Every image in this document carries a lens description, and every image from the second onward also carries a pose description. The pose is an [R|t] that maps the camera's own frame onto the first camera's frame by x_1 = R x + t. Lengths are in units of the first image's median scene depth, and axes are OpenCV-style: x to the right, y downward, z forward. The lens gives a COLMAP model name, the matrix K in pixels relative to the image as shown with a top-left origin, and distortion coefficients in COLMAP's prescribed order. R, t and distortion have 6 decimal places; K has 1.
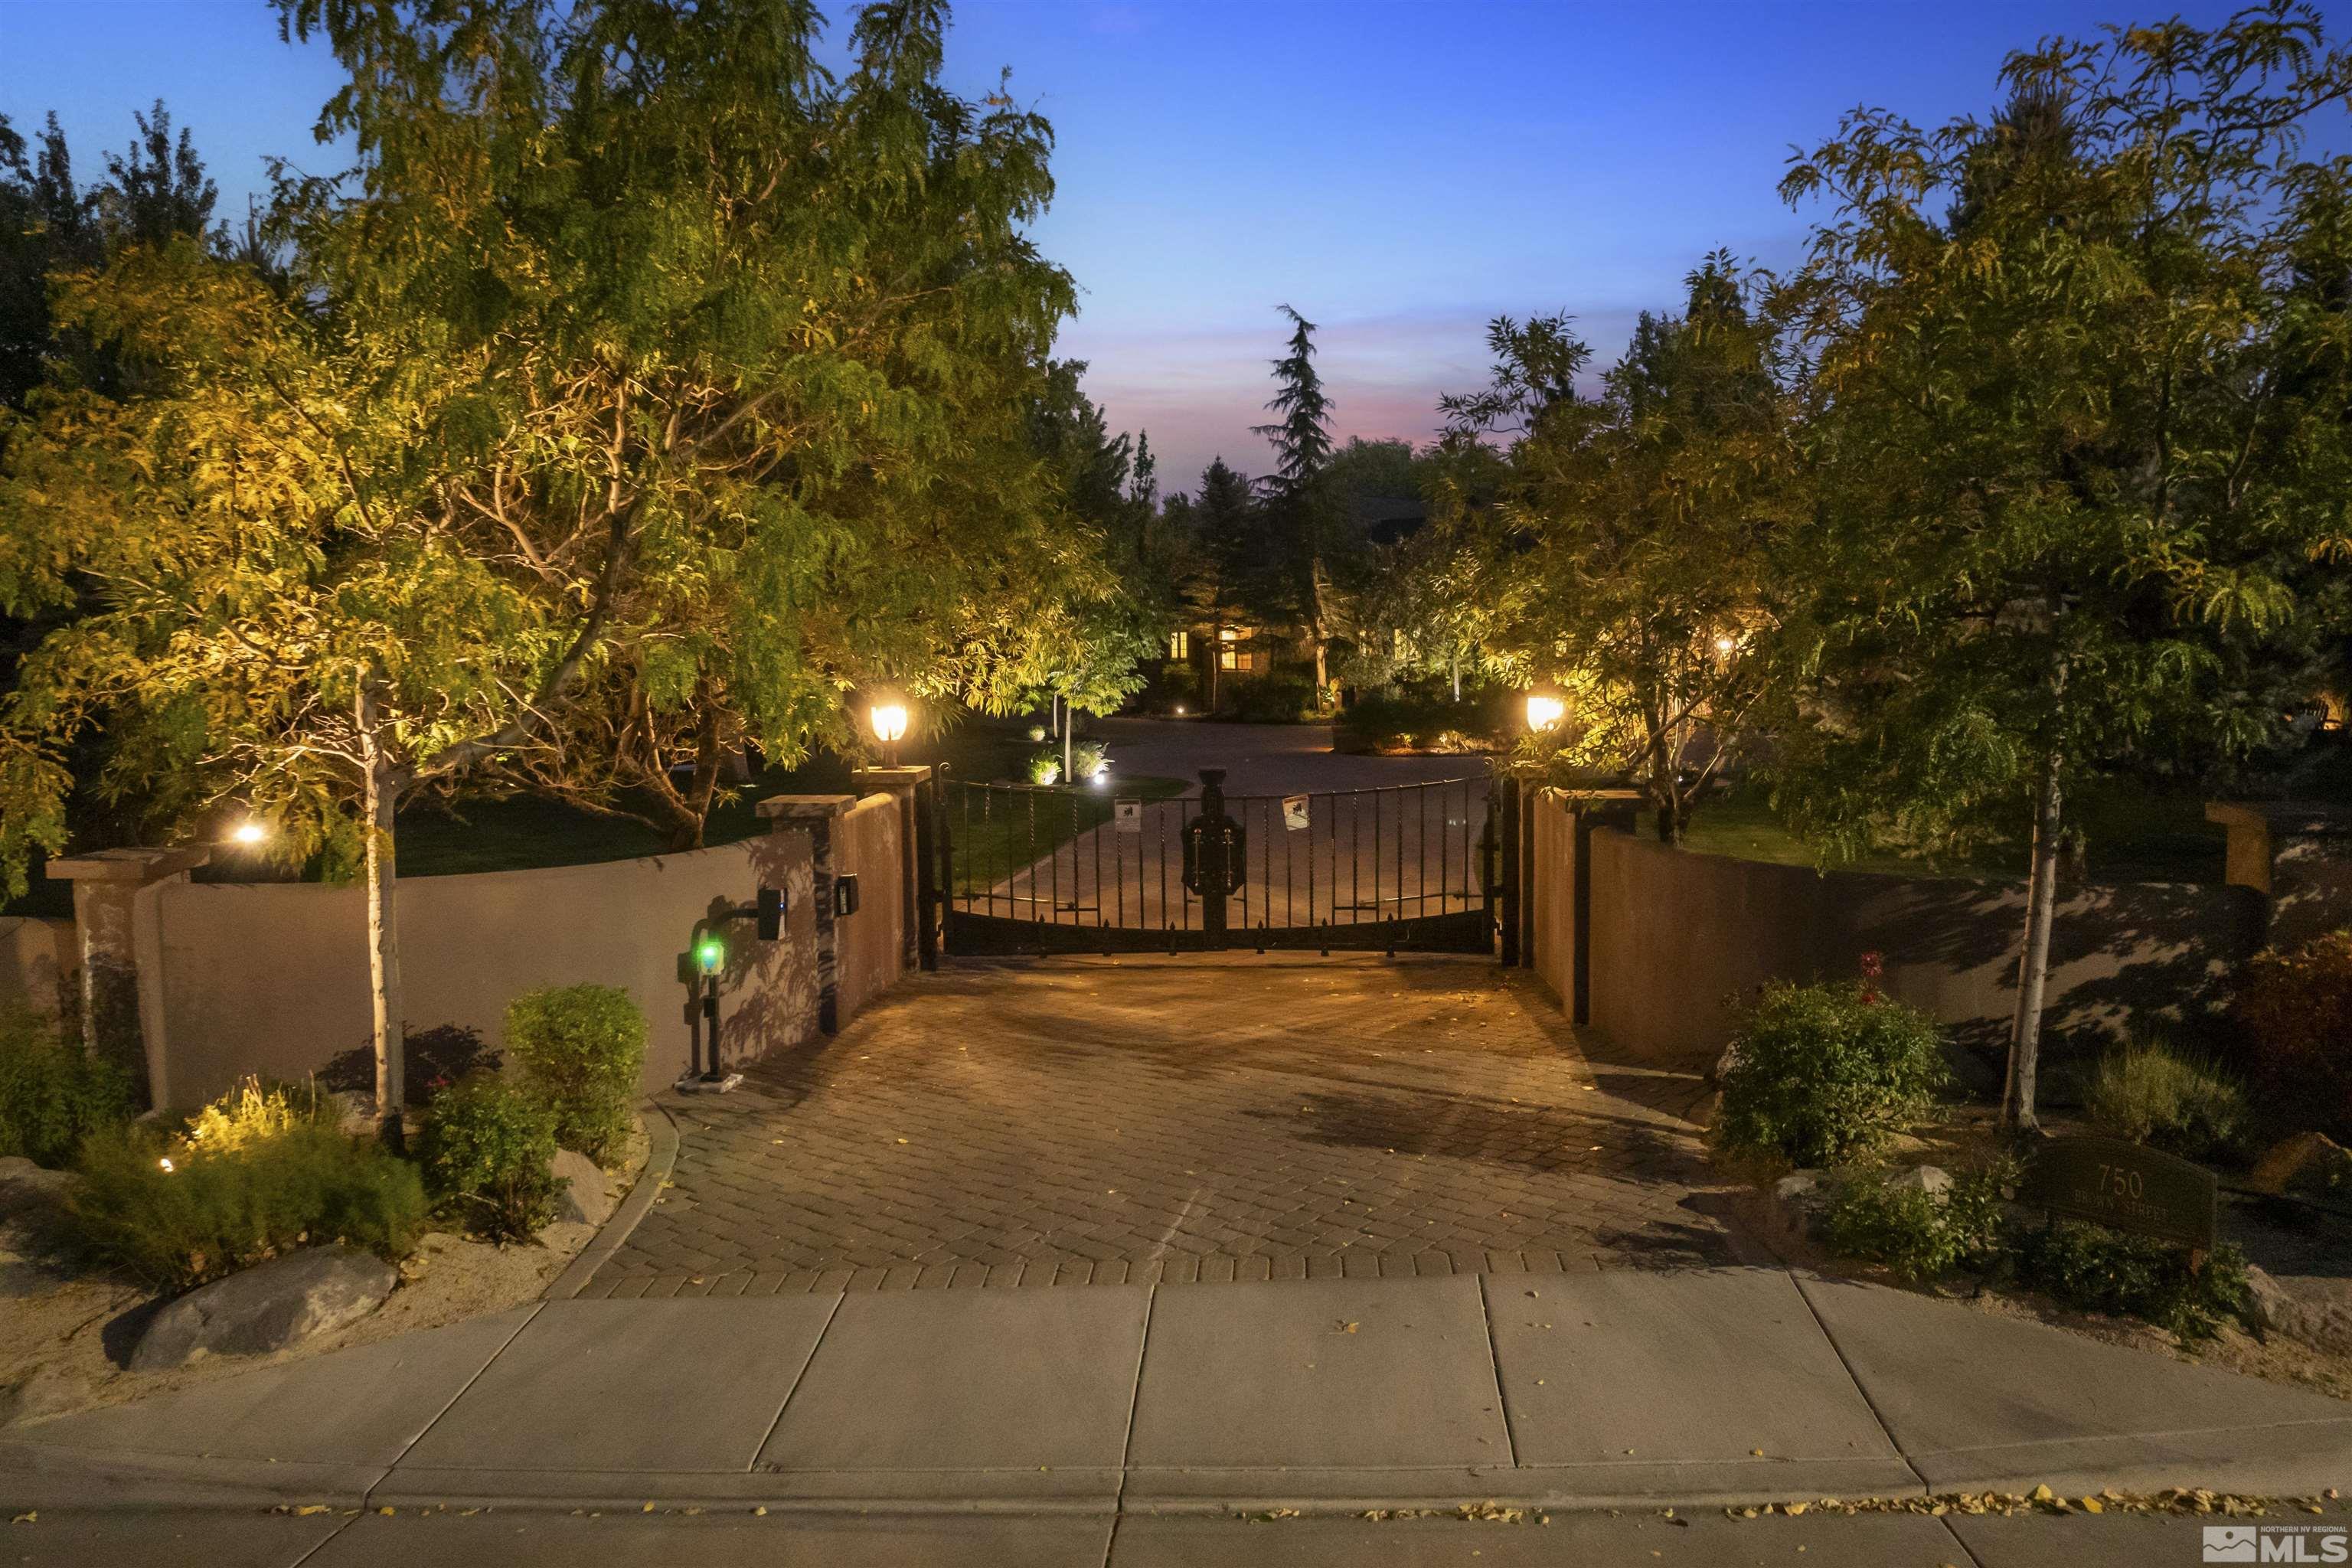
lens RADIAL K [[1661.5, 0, 1176.0], [0, 1661.5, 784.0], [0, 0, 1]] dist [-0.033691, 0.000561]
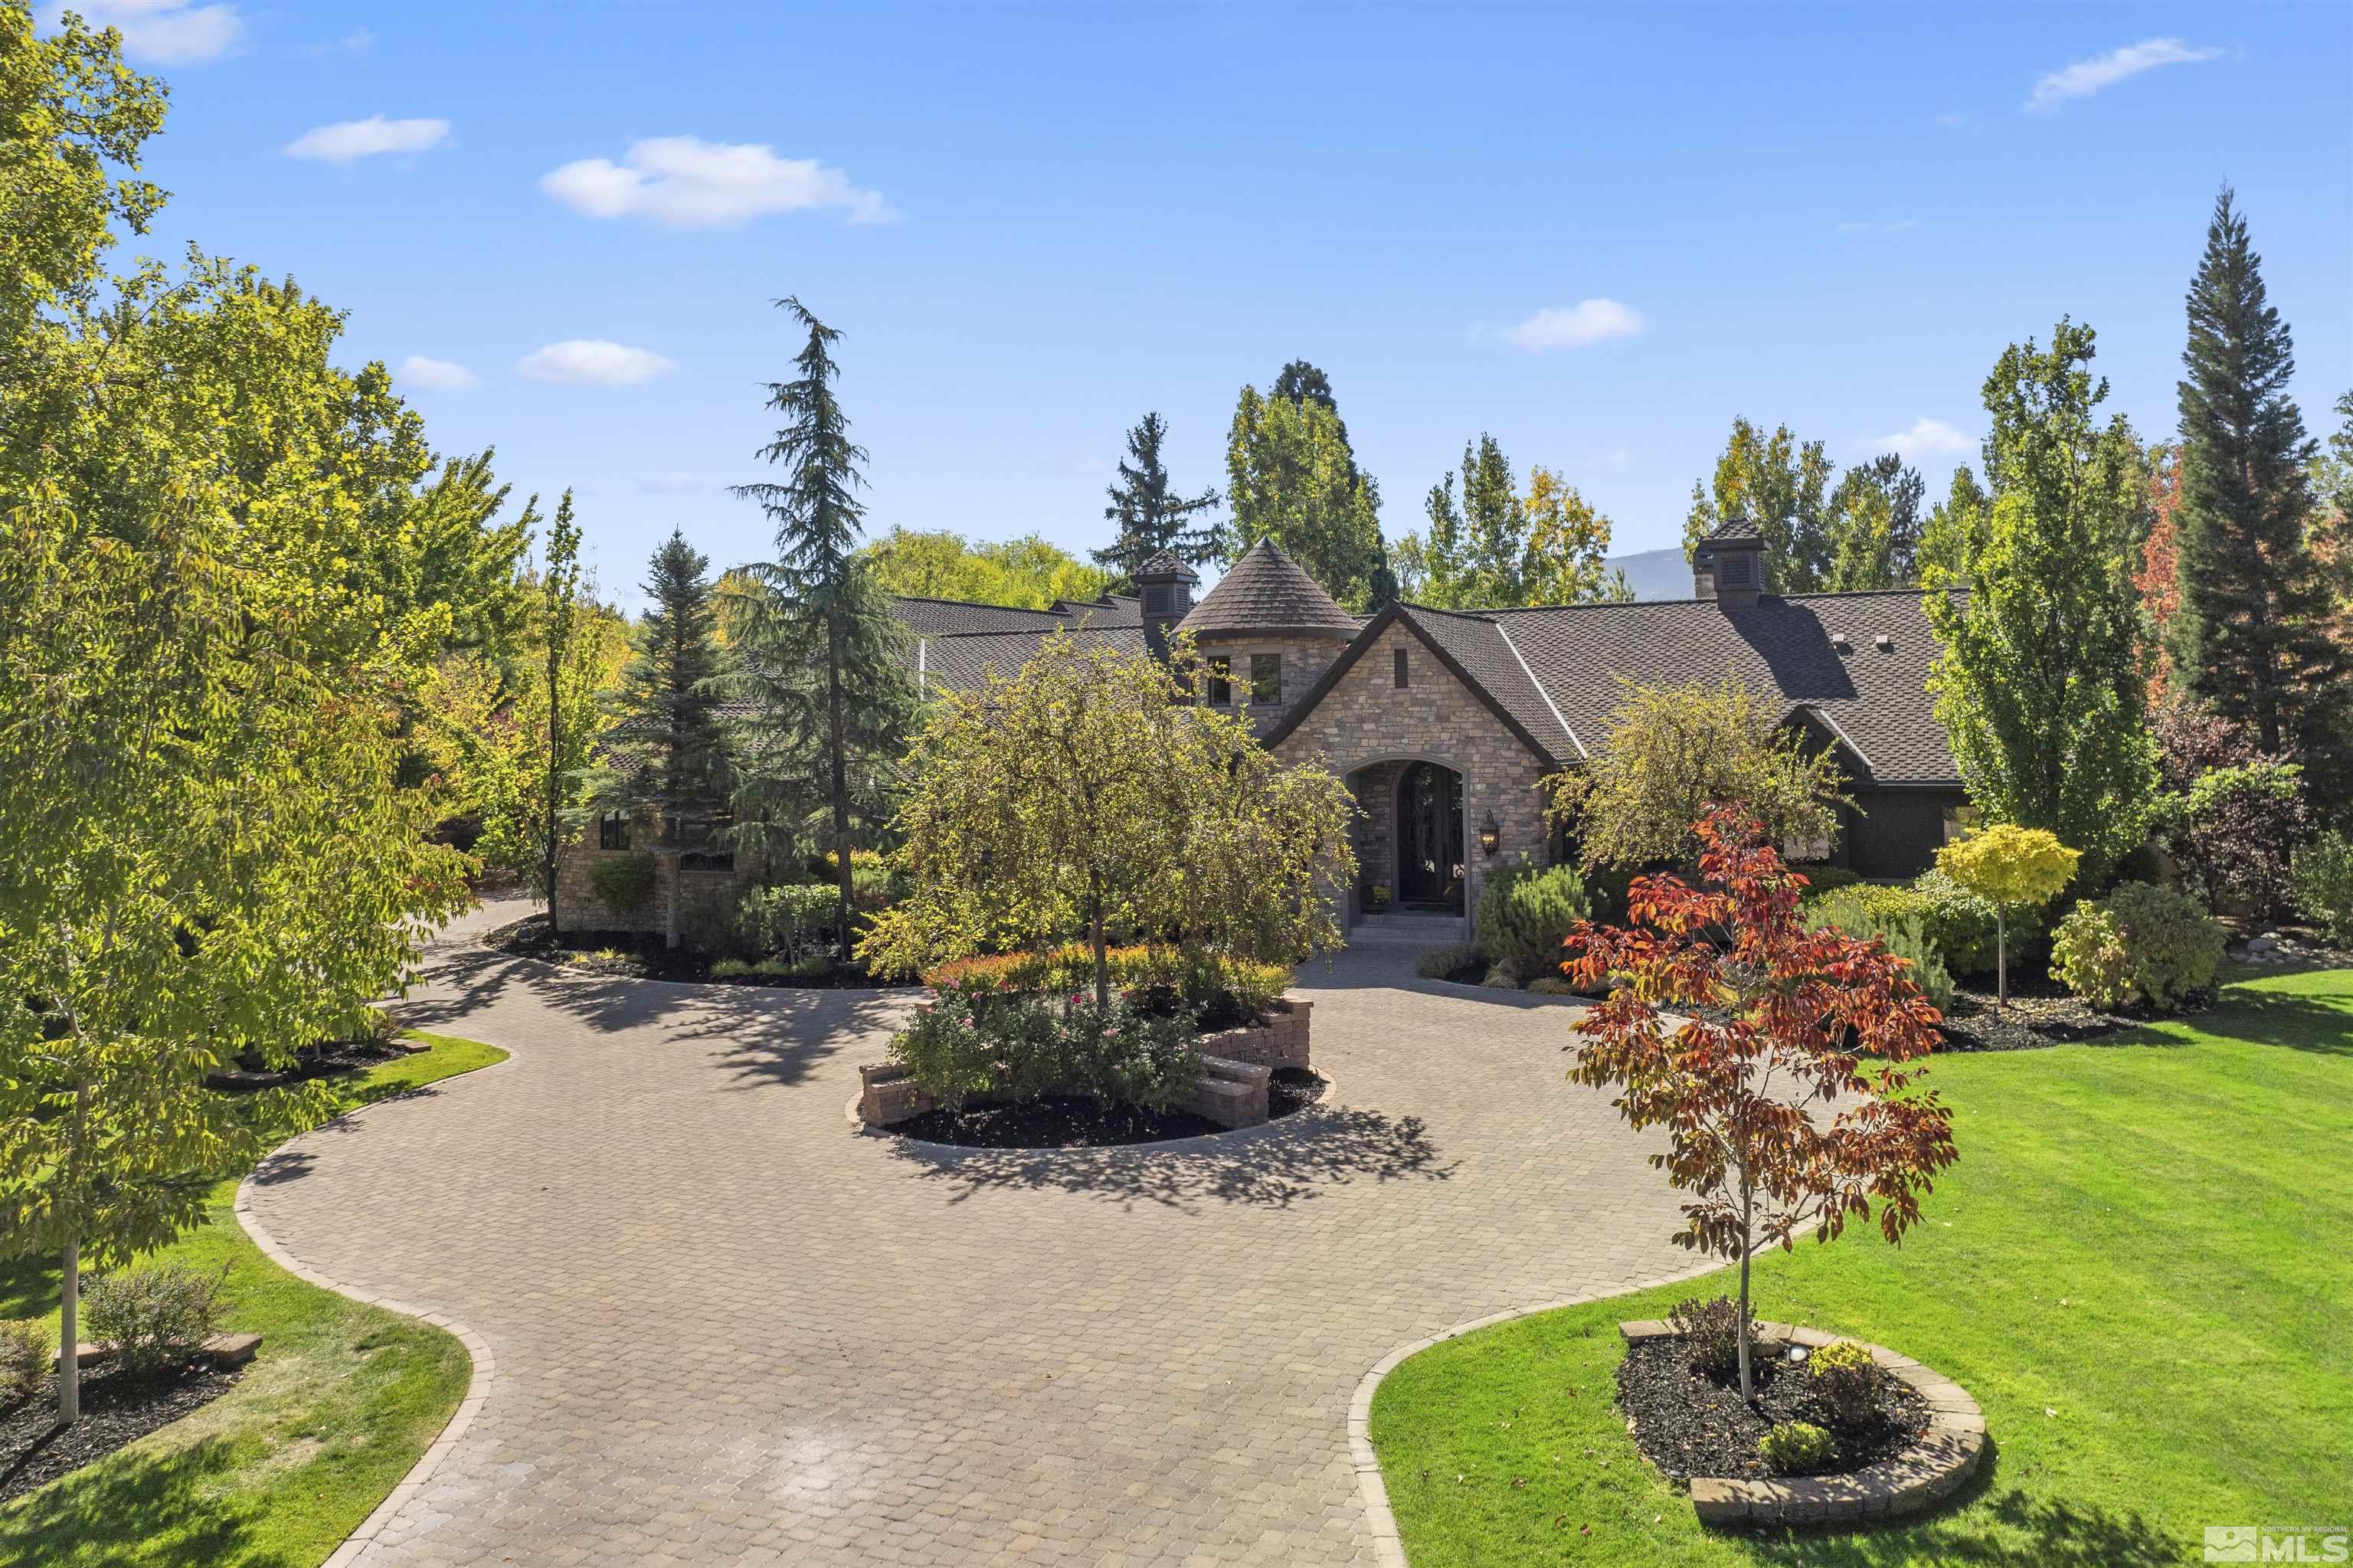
lens RADIAL K [[1662.2, 0, 1185.6], [0, 1662.2, 655.4], [0, 0, 1]] dist [-0.003314, -0.002587]
pose [[0.959815, 0.012350, 0.280363, 0.034533], [0.025919, 0.990860, -0.132382, -0.065338], [-0.279435, 0.134329, 0.950722, 0.369682]]
